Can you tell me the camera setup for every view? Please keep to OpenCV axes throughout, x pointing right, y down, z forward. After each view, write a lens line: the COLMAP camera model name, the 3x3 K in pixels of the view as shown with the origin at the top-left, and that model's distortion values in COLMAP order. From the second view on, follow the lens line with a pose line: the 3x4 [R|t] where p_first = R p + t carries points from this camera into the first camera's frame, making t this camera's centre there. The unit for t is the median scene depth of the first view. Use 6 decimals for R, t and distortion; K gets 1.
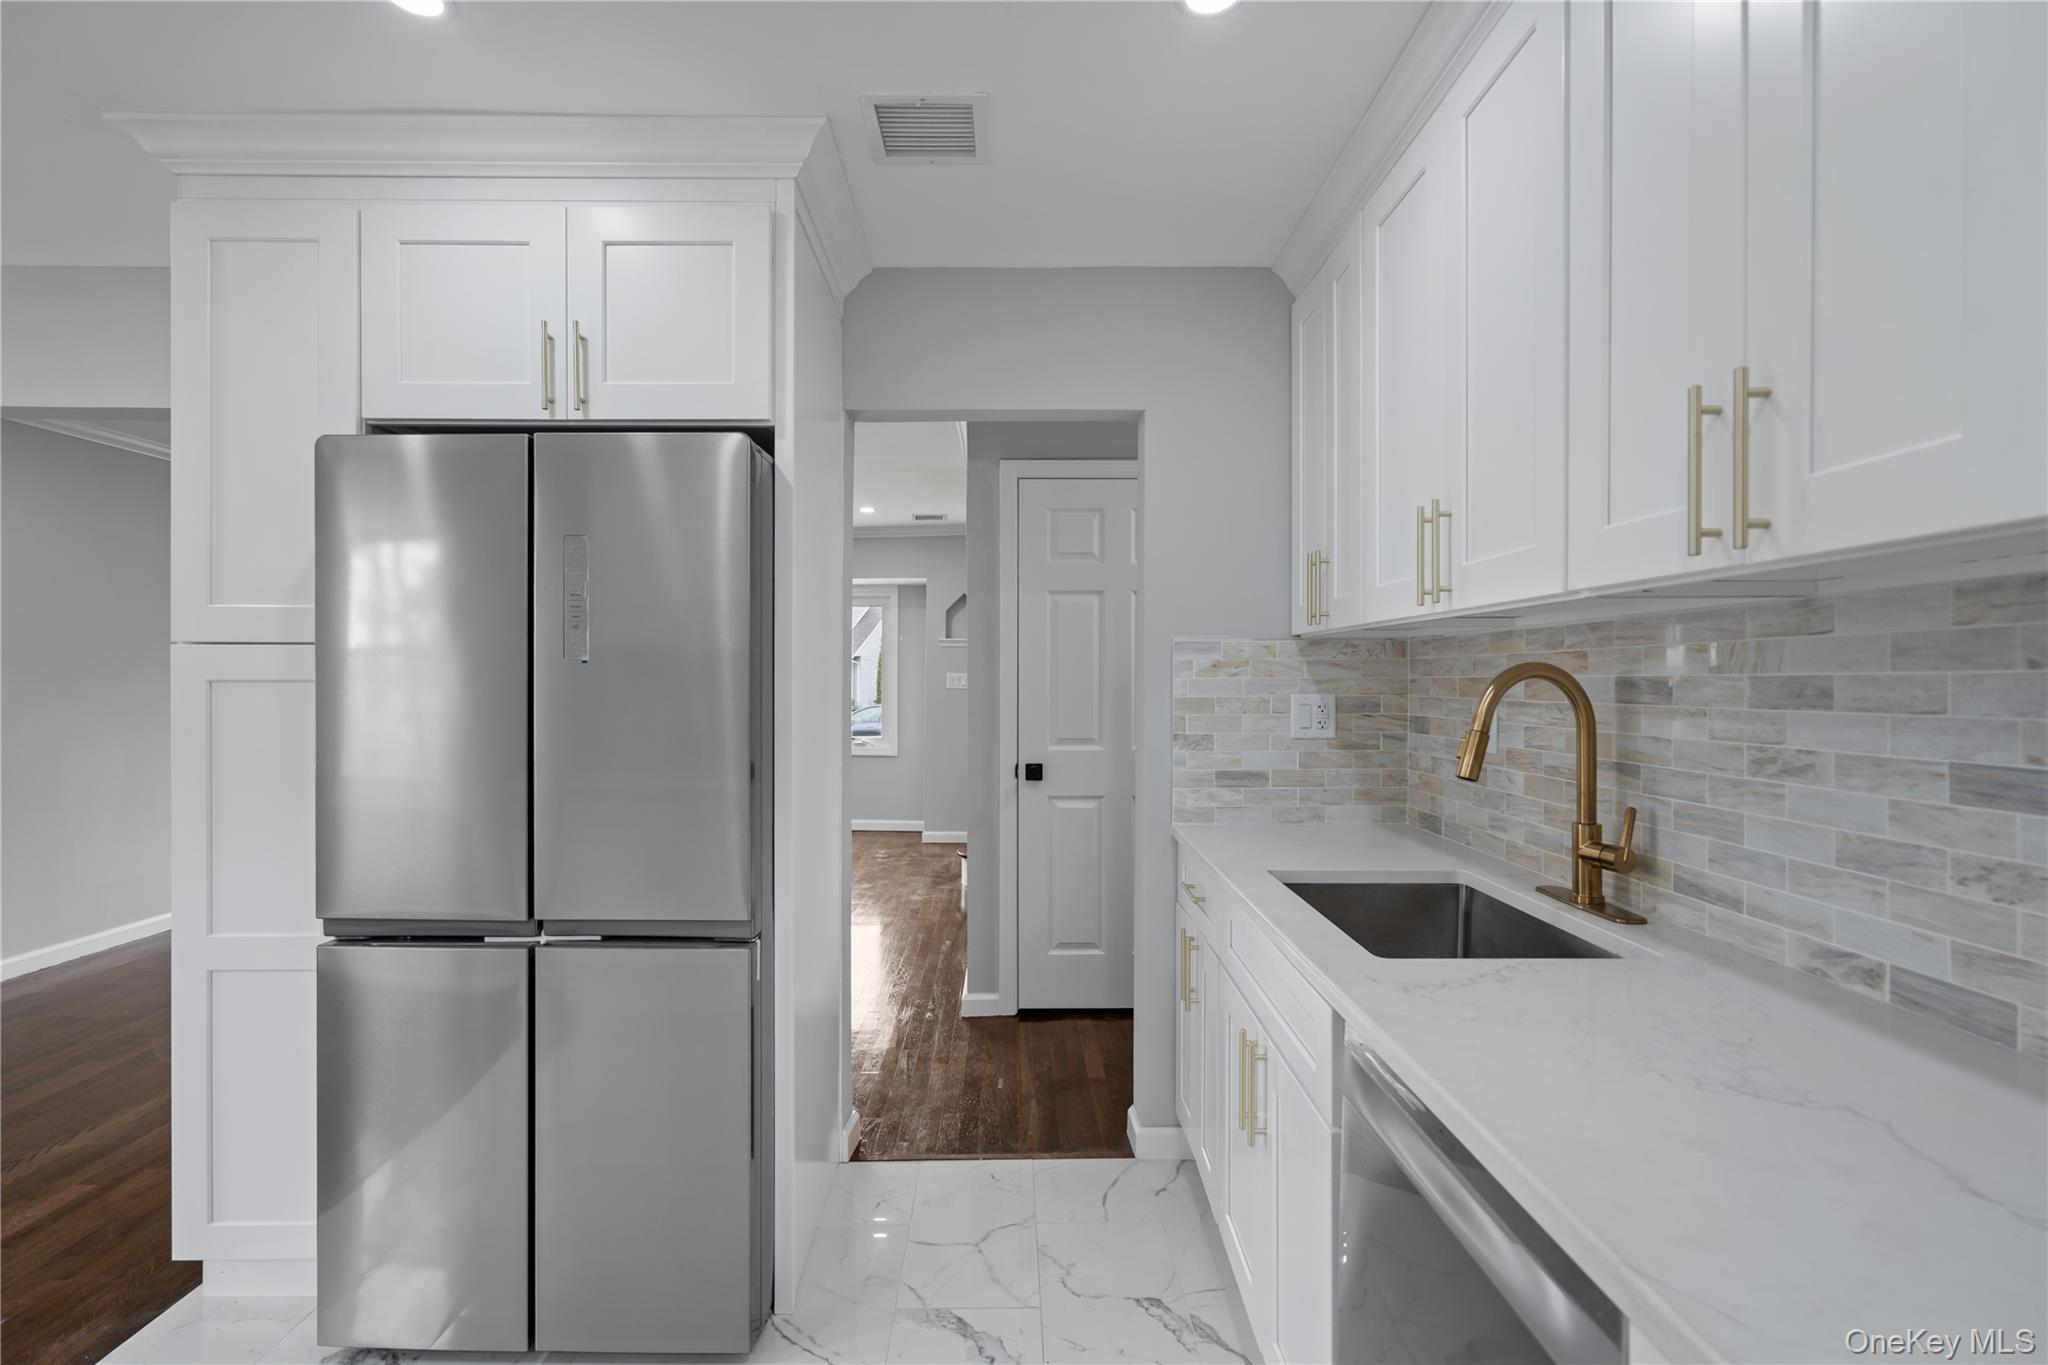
lens RADIAL K [[944.7, 0, 1018.2], [0, 944.7, 684.6], [0, 0, 1]] dist [-0.004029, 0.001110]
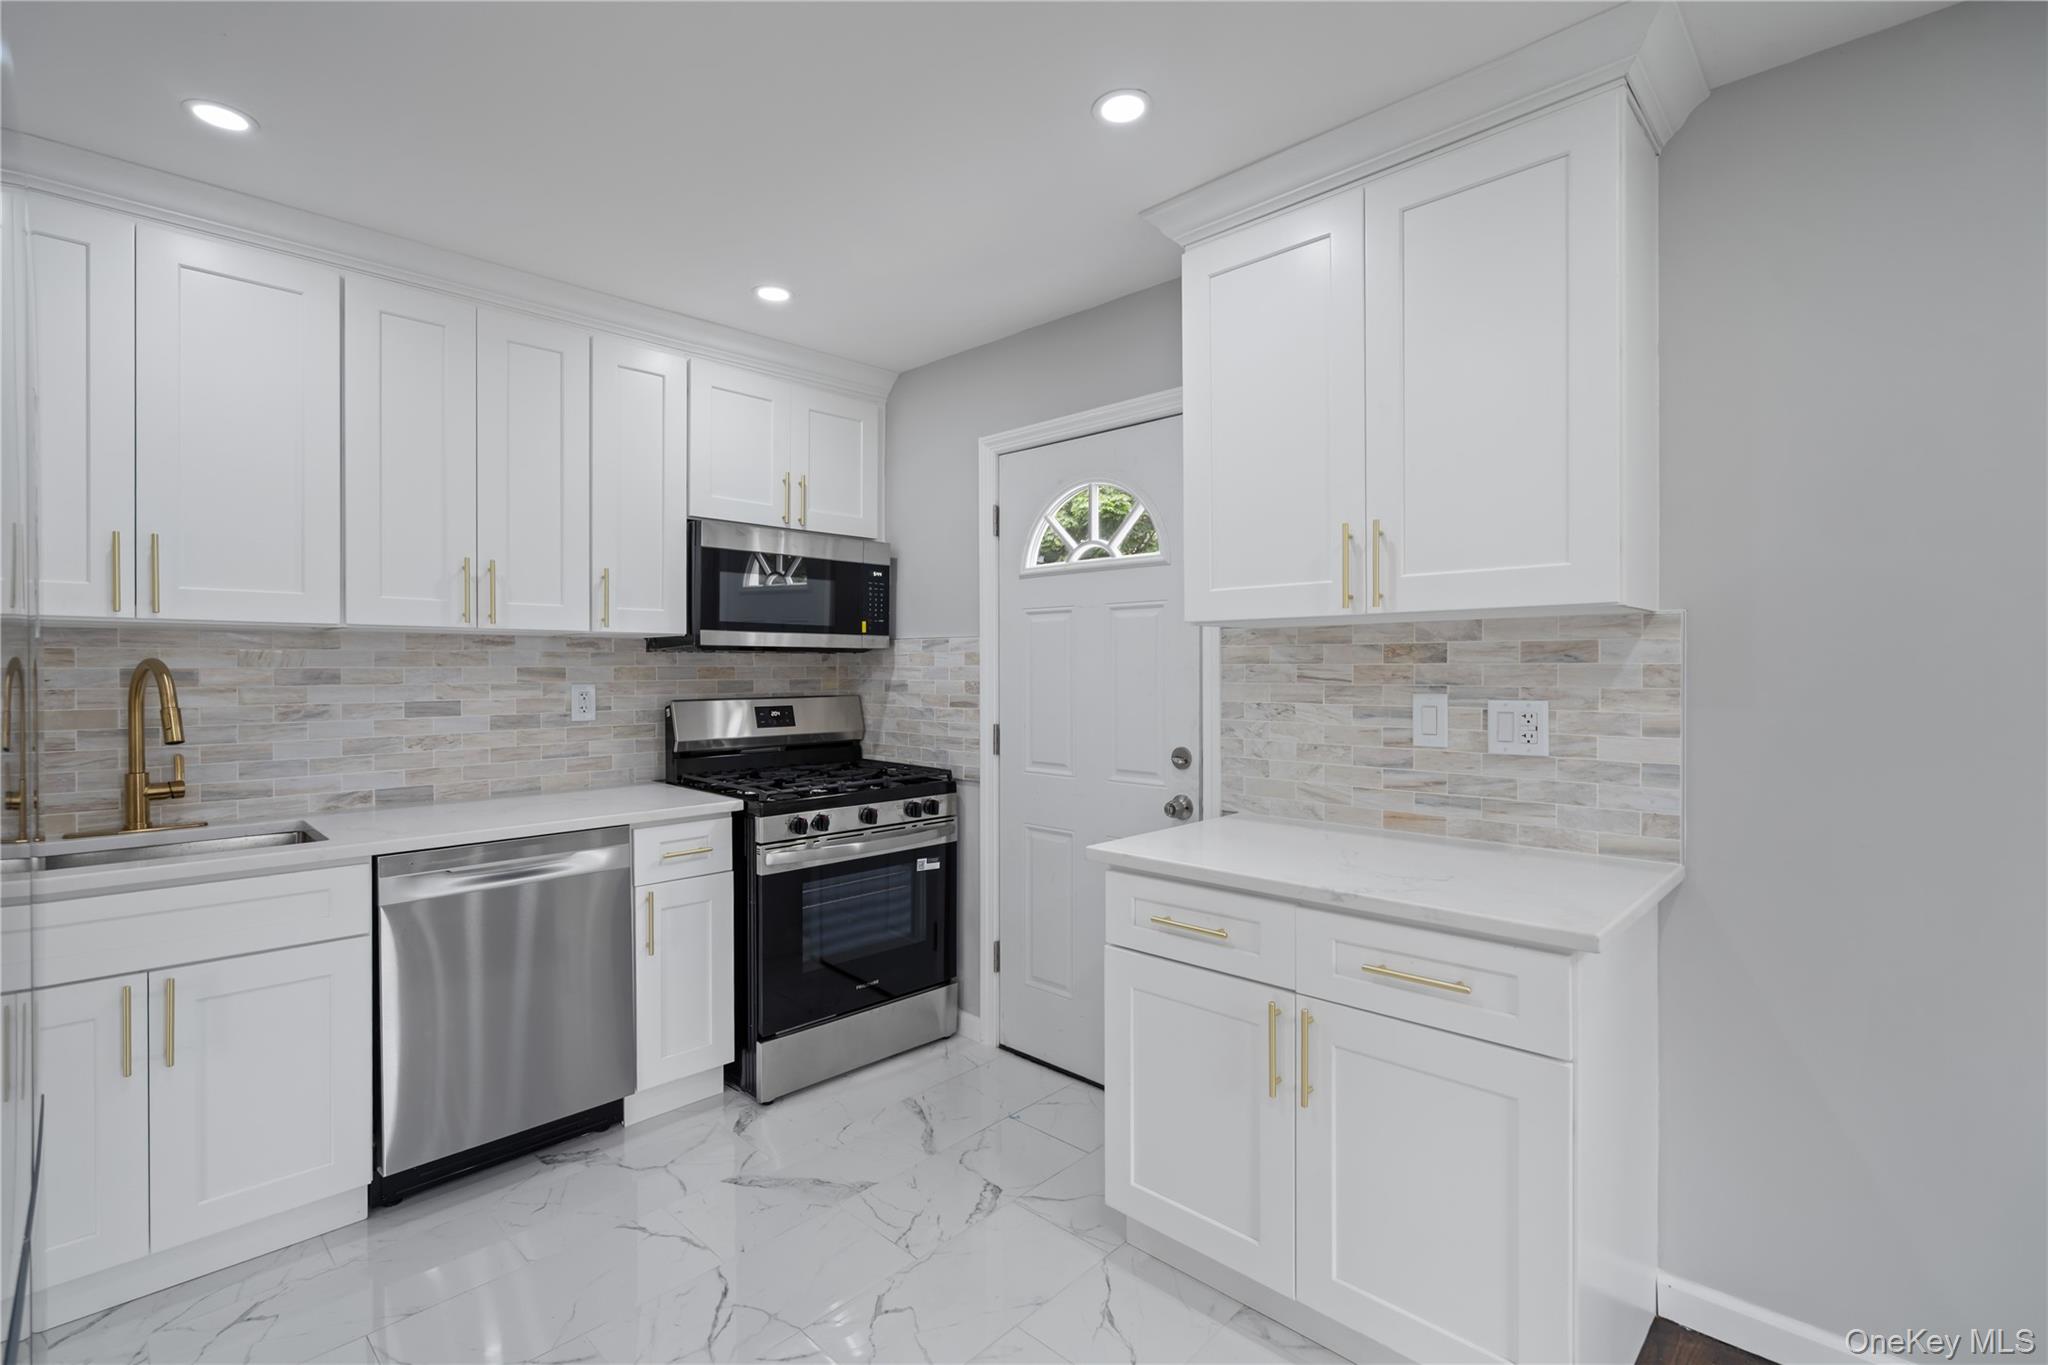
lens RADIAL K [[931.6, 0, 1016.7], [0, 931.6, 674.9], [0, 0, 1]] dist [-0.001985, 0.000590]
pose [[-0.715713, -0.003747, 0.698385, -1.031881], [0.005224, 0.999929, 0.010719, -0.005739], [-0.698375, 0.011320, -0.715642, 0.849453]]
